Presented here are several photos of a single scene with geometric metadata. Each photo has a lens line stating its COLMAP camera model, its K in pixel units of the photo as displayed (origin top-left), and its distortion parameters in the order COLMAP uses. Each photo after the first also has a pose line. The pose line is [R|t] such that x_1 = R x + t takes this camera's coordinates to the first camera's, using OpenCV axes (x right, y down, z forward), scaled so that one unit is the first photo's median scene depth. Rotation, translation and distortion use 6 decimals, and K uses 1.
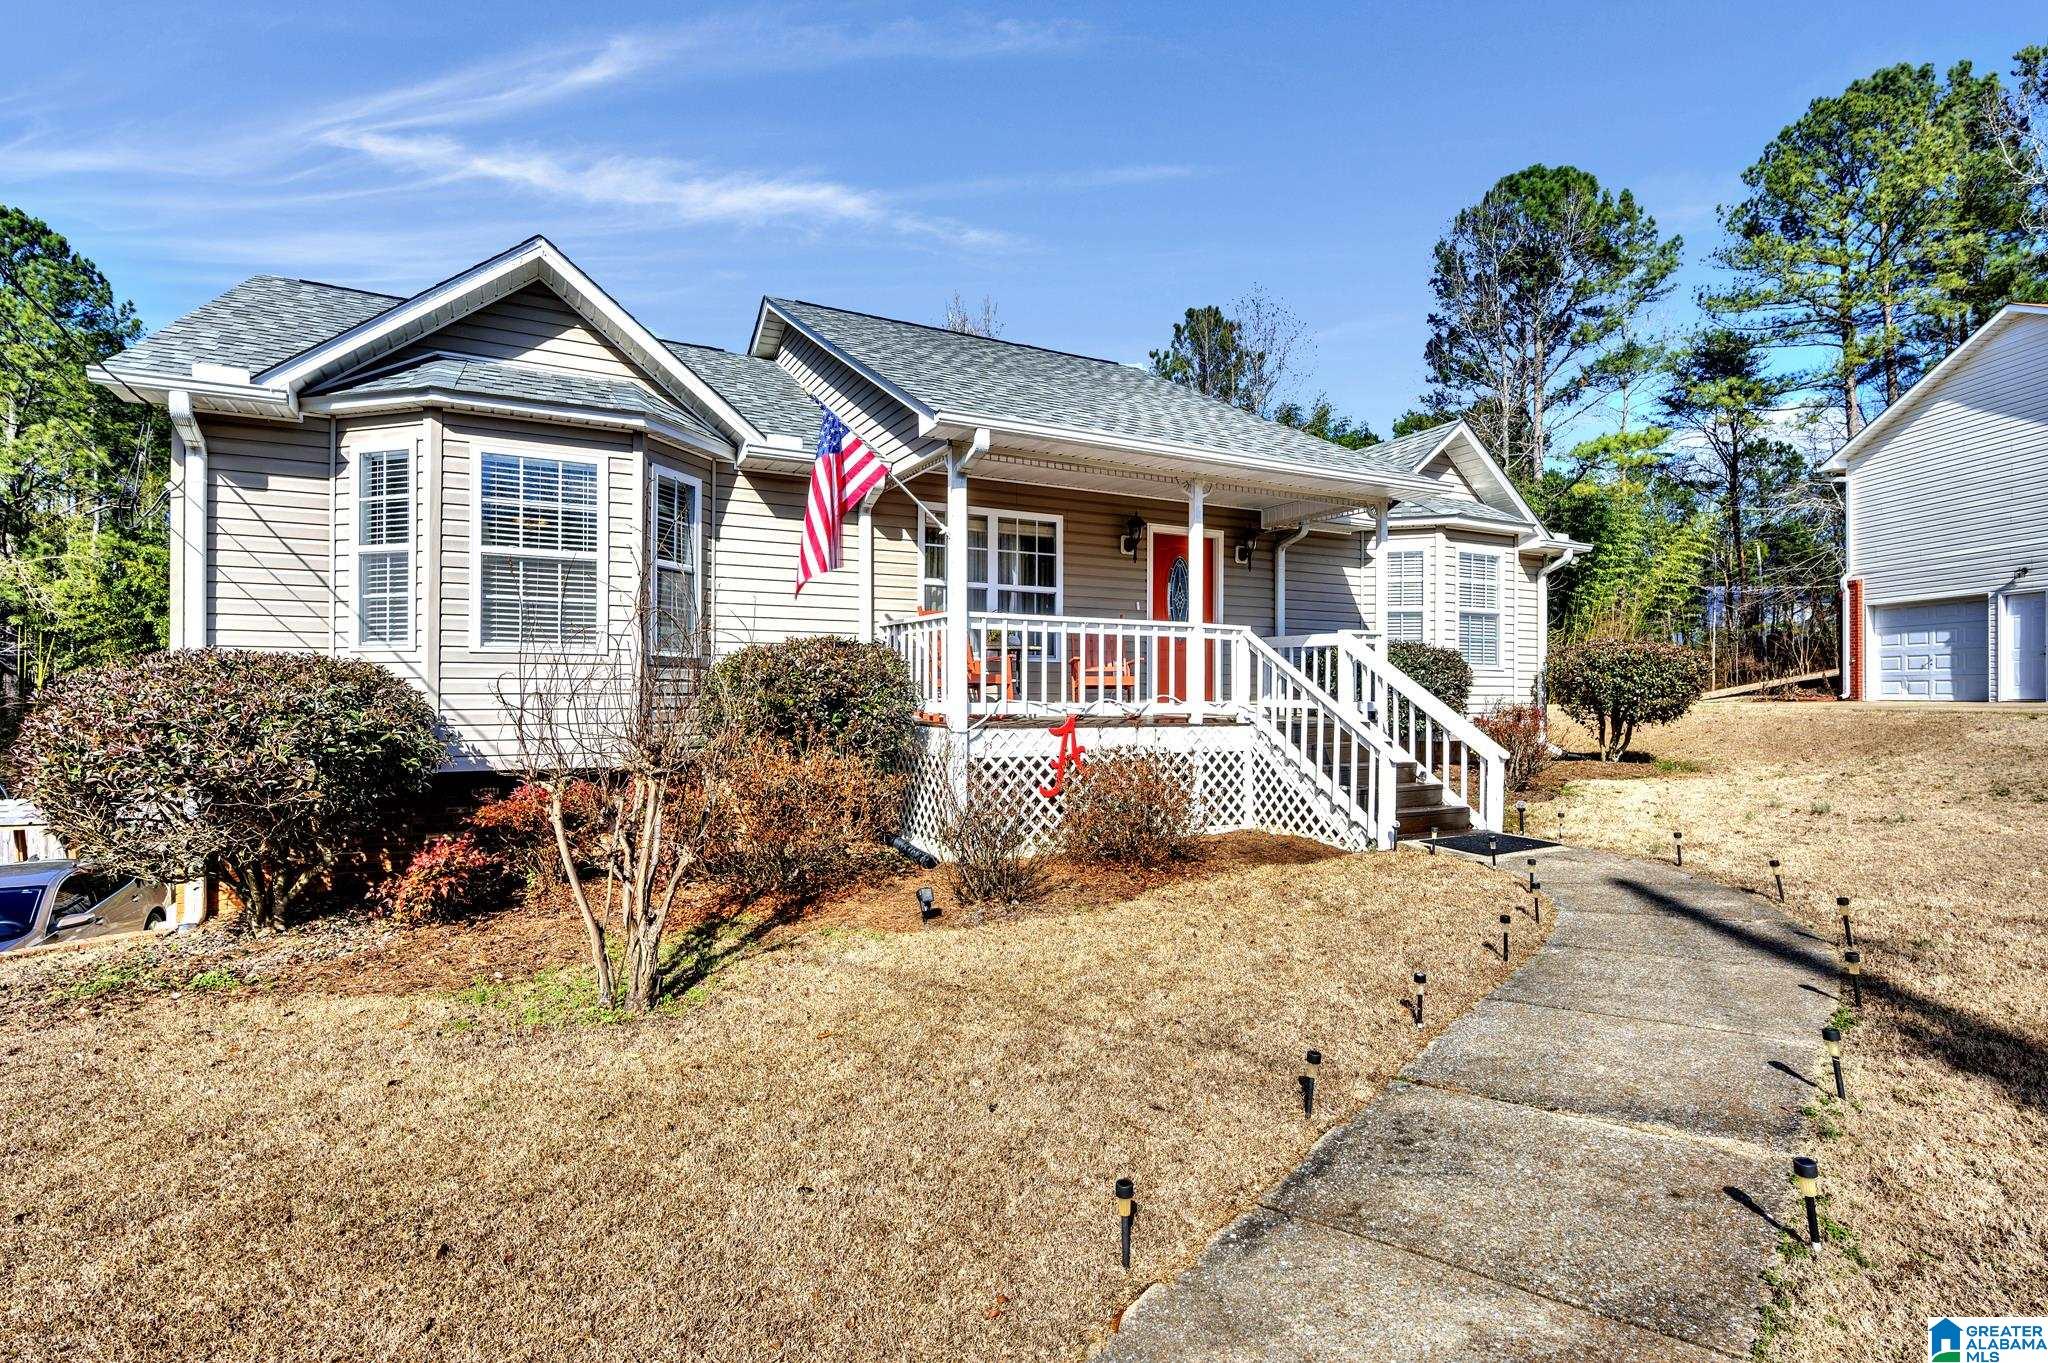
lens RADIAL K [[804.0, 0, 1025.2], [0, 804.0, 690.5], [0, 0, 1]] dist [-0.001984, 0.000081]
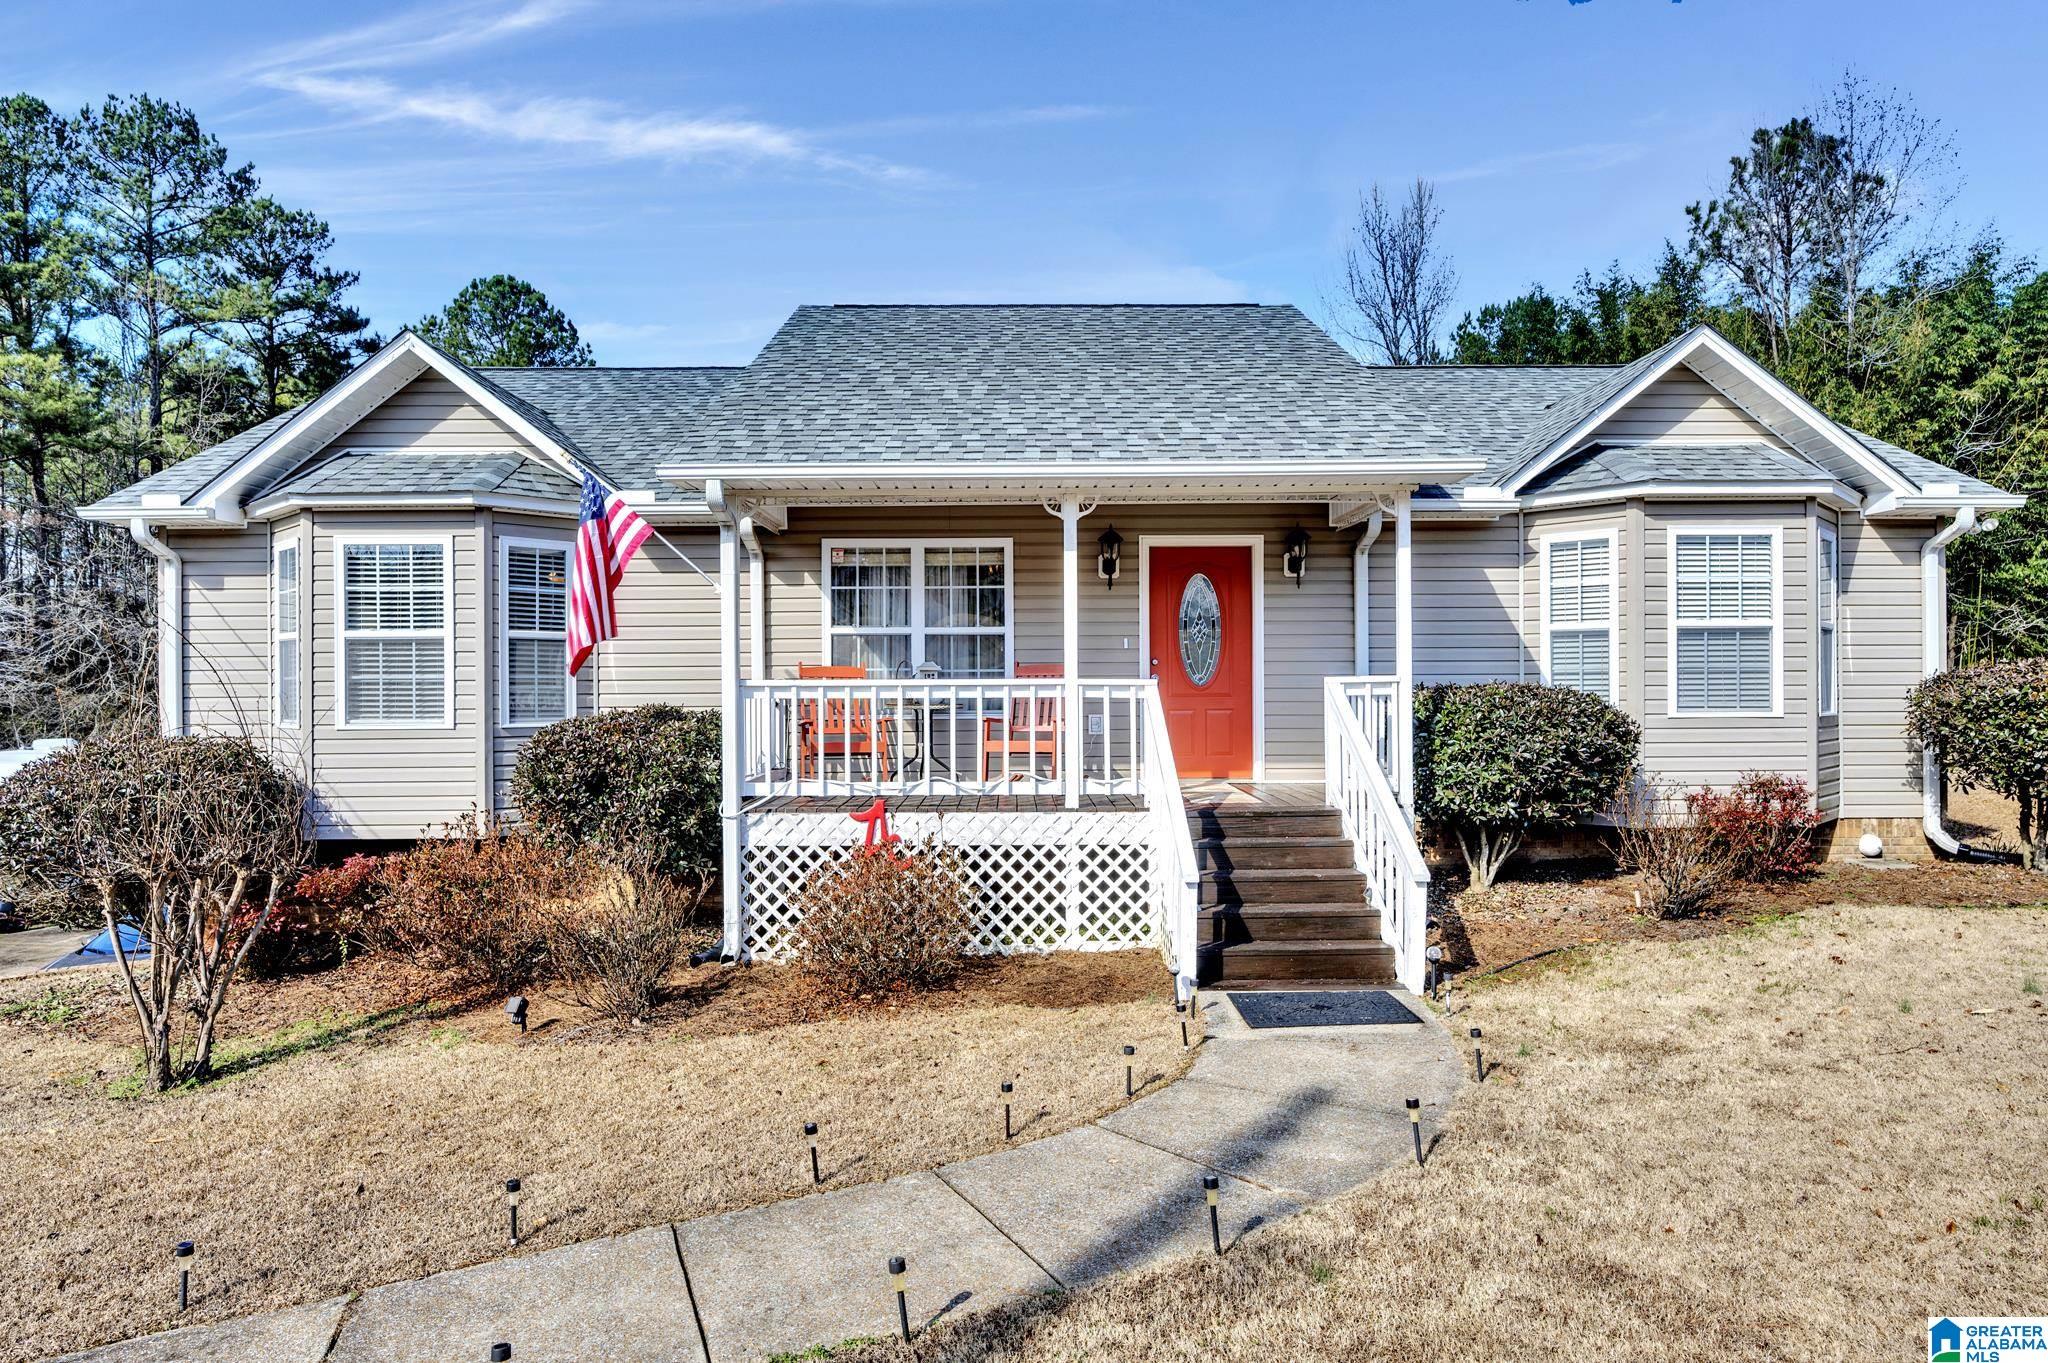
lens RADIAL K [[999.3, 0, 1024.1], [0, 999.3, 703.1], [0, 0, 1]] dist [-0.003386, -0.000035]
pose [[0.923981, -0.009004, -0.382333, 0.599873], [0.007632, 0.999958, -0.005104, -0.061501], [0.382363, 0.001799, 0.924010, 0.098504]]
